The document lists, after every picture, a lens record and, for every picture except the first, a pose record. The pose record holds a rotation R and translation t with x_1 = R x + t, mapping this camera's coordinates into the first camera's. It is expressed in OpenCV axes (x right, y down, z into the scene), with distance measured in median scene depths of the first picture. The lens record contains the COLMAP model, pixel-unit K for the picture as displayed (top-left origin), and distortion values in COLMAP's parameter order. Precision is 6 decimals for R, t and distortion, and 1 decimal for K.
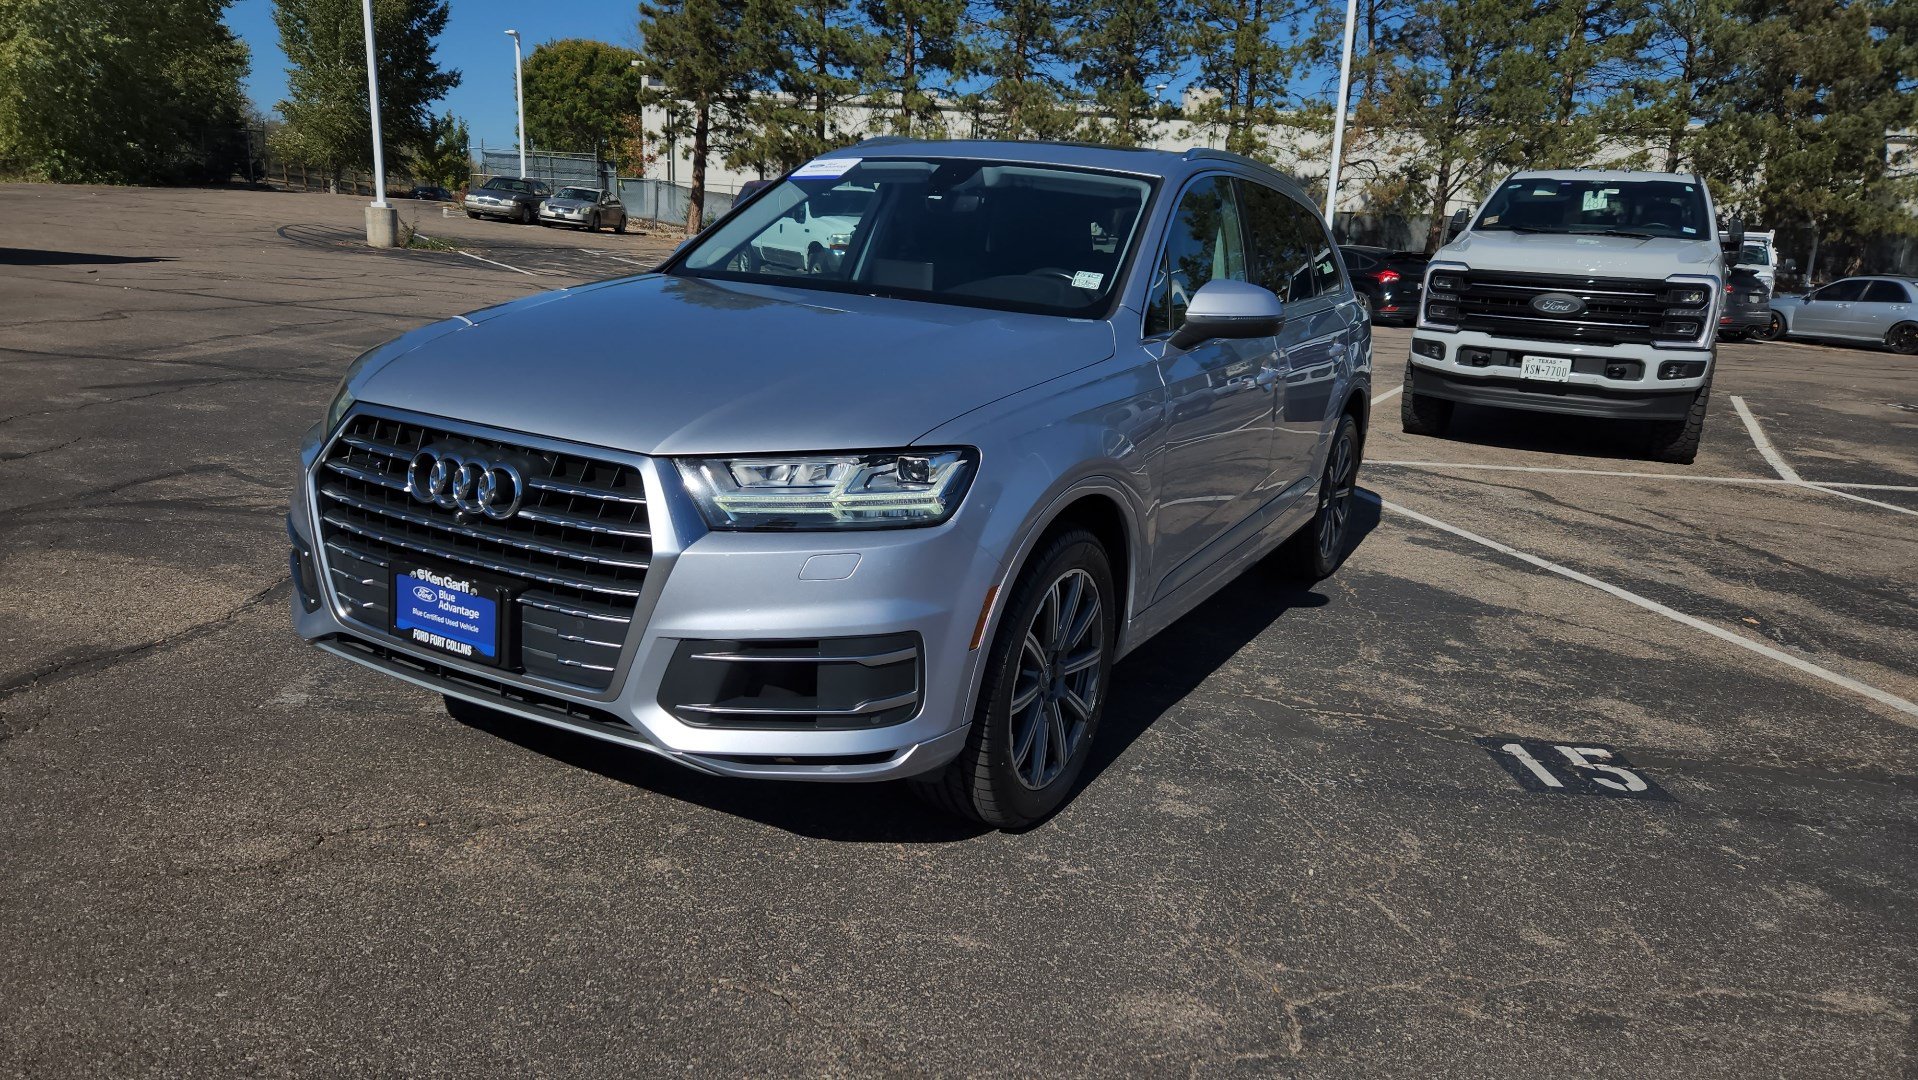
lens RADIAL K [[1277.1, 0, 957.3], [0, 1277.1, 552.2], [0, 0, 1]] dist [0.069005, -0.054032]
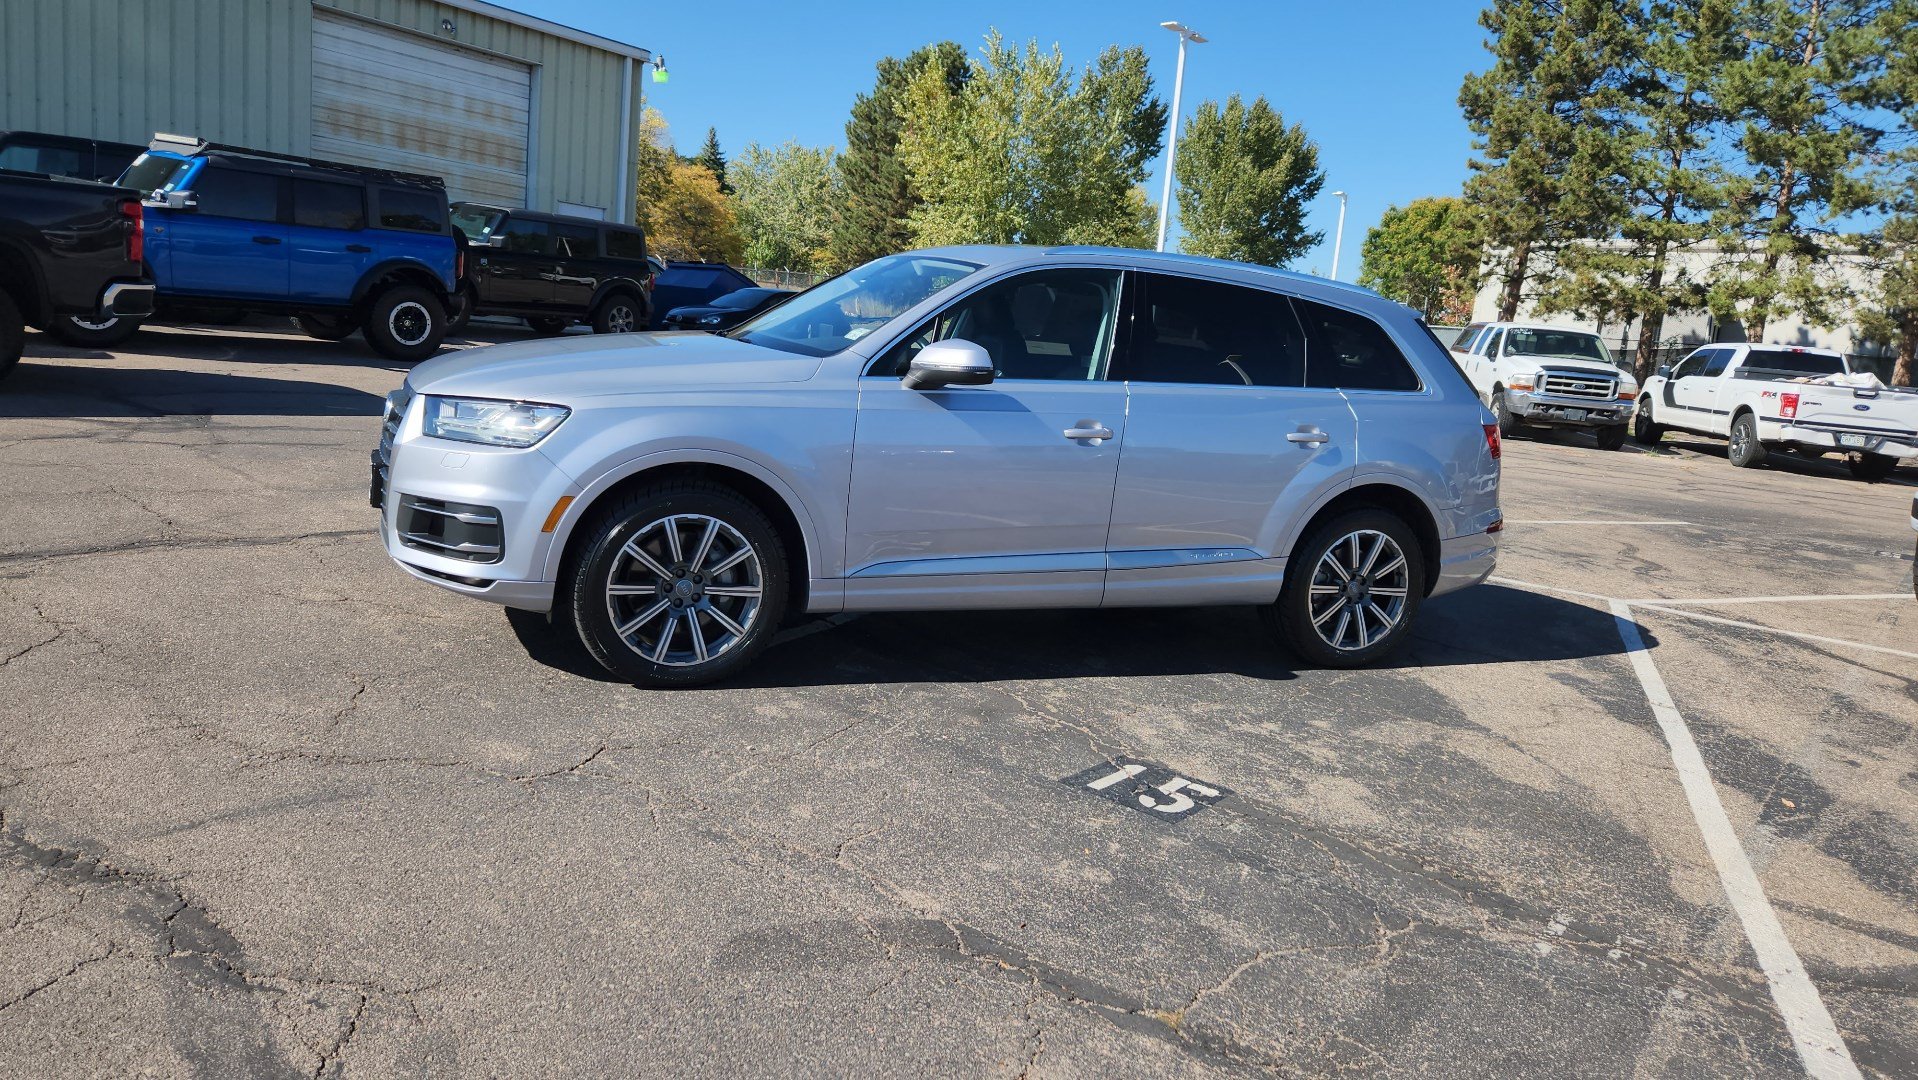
lens RADIAL K [[1277.1, 0, 943.4], [0, 1277.1, 531.2], [0, 0, 1]] dist [0.069005, -0.054032]
pose [[0.789297, 0.117172, -0.602728, 0.594813], [-0.192990, 0.979217, -0.062365, 0.034593], [0.582894, 0.165545, 0.795506, 0.005586]]
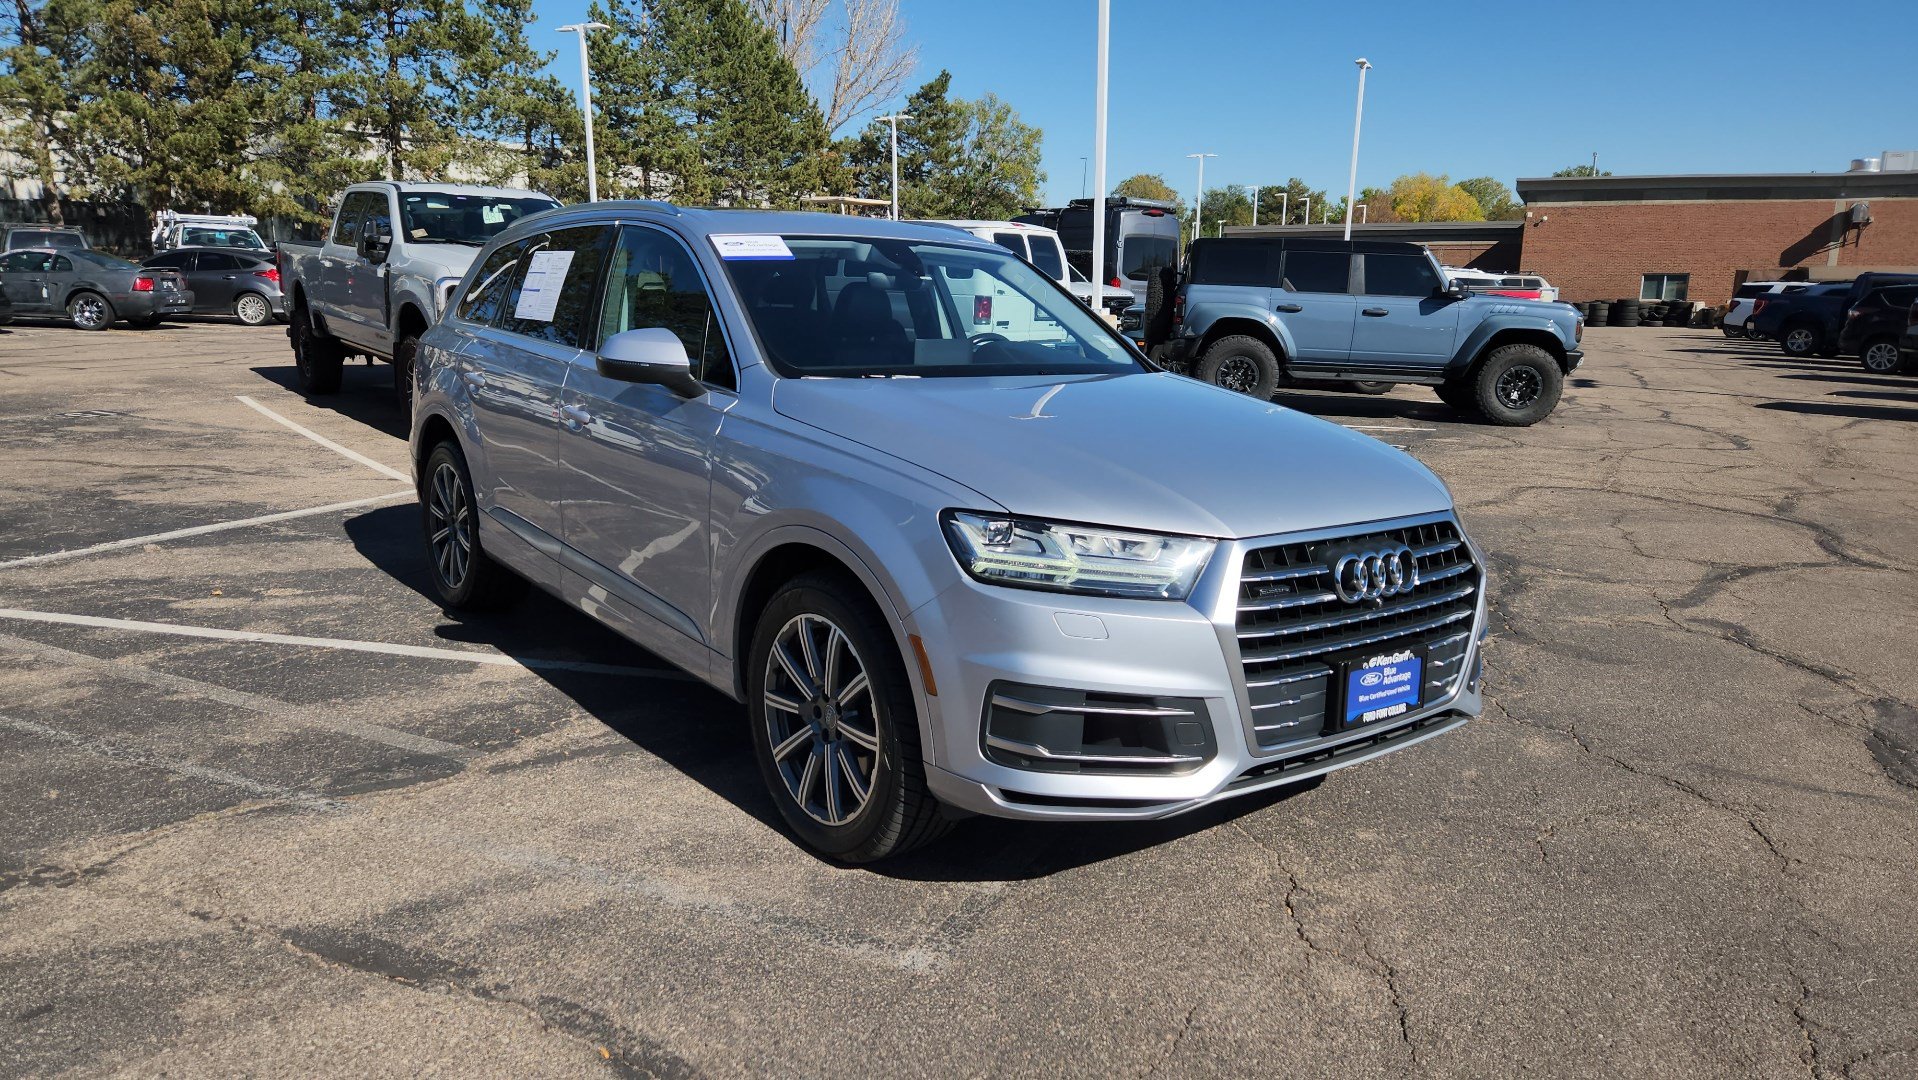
lens RADIAL K [[1276.8, 0, 932.4], [0, 1276.8, 552.8], [0, 0, 1]] dist [0.062448, -0.042516]
pose [[0.413509, -0.238558, 0.878692, -0.668993], [0.218071, 0.962926, 0.158803, -0.146985], [-0.883999, 0.125951, 0.450202, 0.354939]]
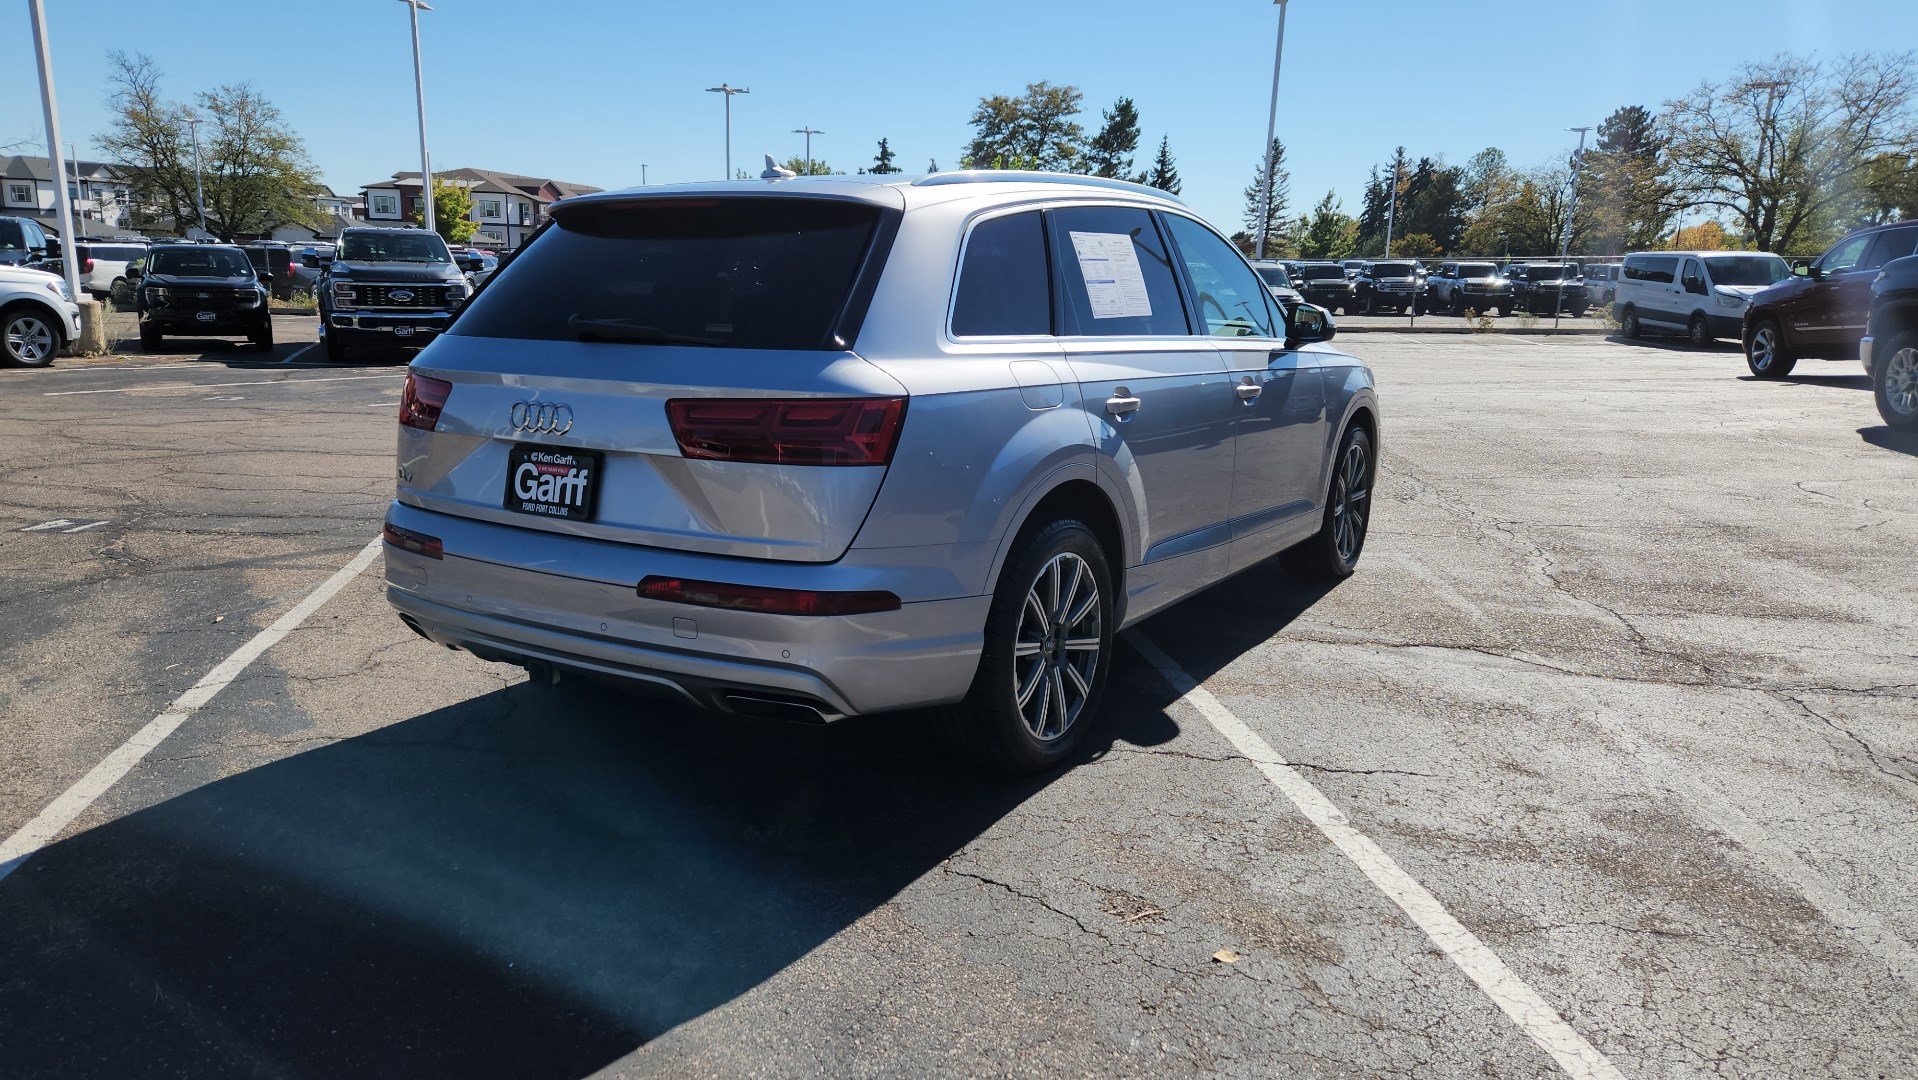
lens RADIAL K [[1277.1, 0, 932.6], [0, 1277.1, 552.8], [0, 0, 1]] dist [0.069005, -0.054032]
pose [[-0.993933, -0.088675, 0.065071, 0.027024], [-0.050826, 0.894956, 0.443250, -0.399374], [-0.097541, 0.437254, -0.894033, 1.601337]]
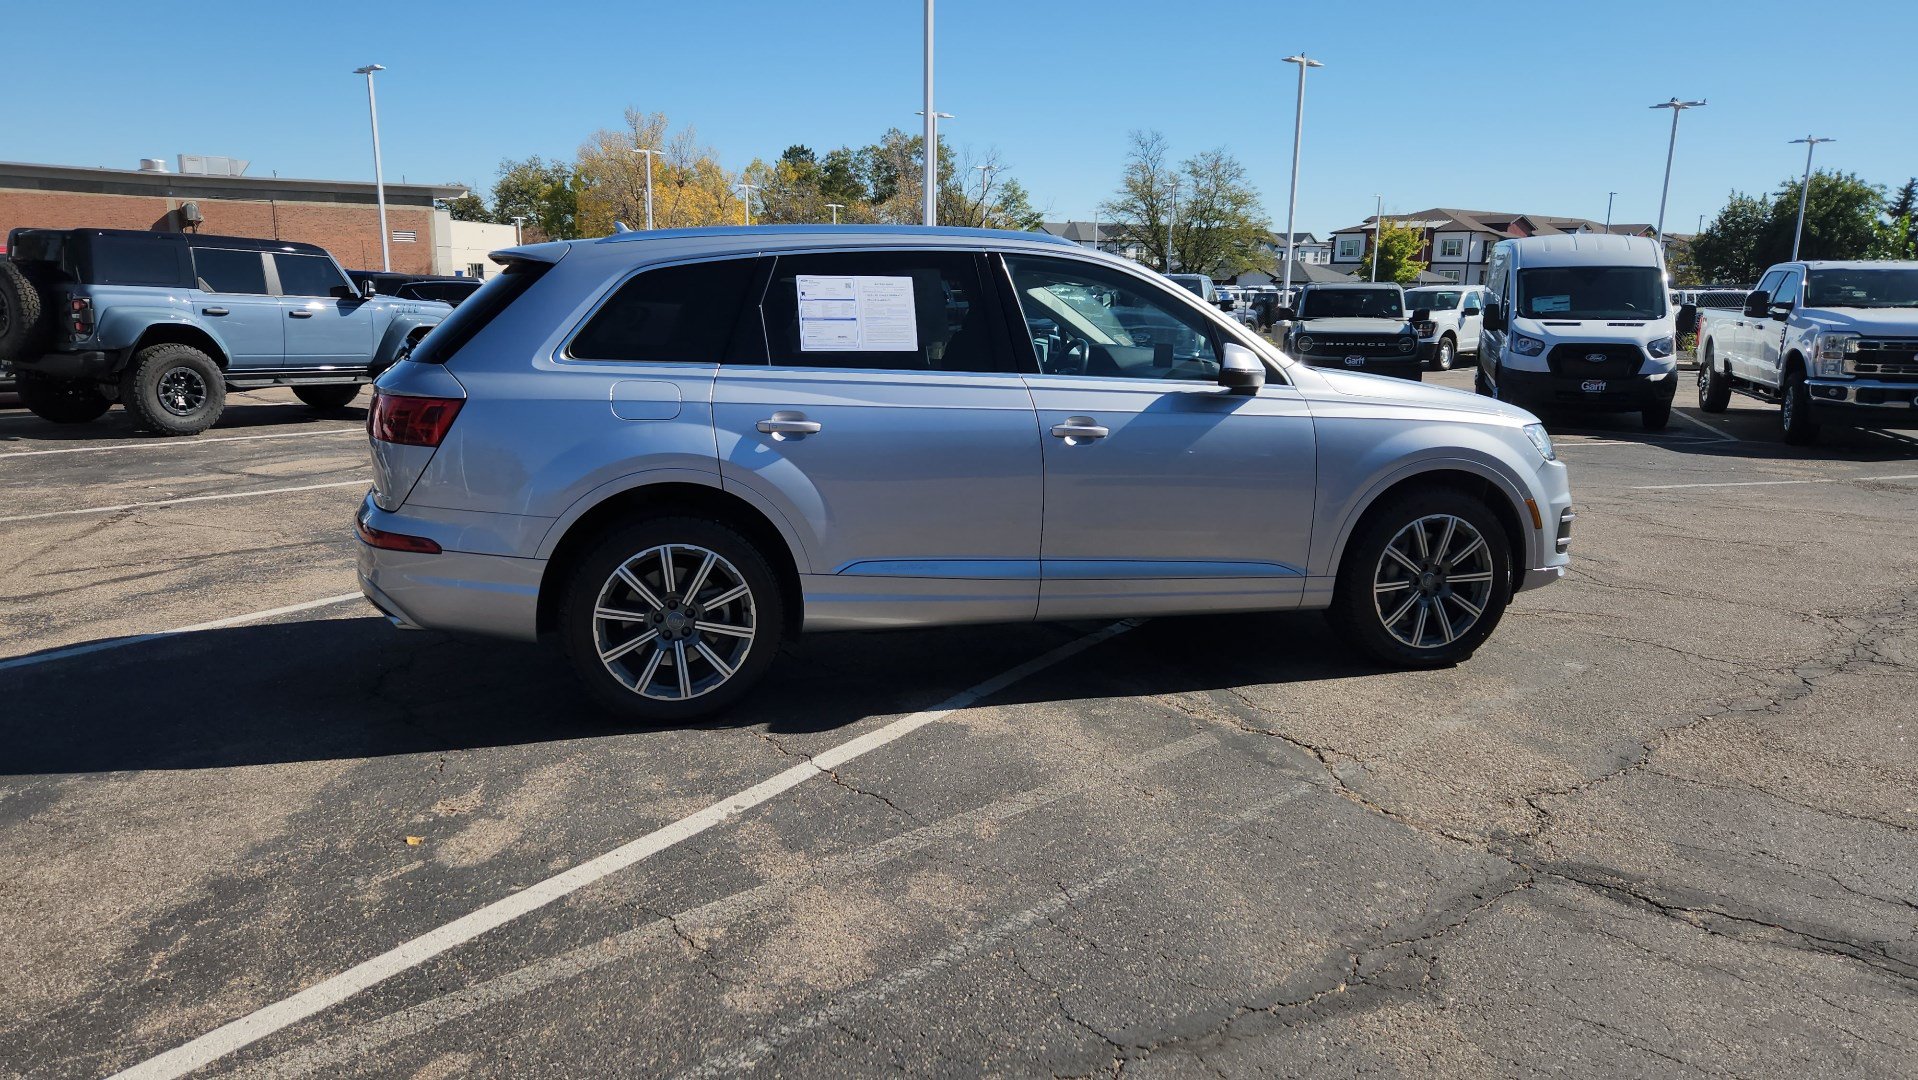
lens RADIAL K [[1277.1, 0, 928.8], [0, 1277.1, 532.8], [0, 0, 1]] dist [0.069005, -0.054032]
pose [[-0.693859, -0.193968, 0.693495, -0.584038], [0.120695, 0.918092, 0.377545, -0.394899], [-0.709924, 0.345665, -0.613616, 1.395982]]
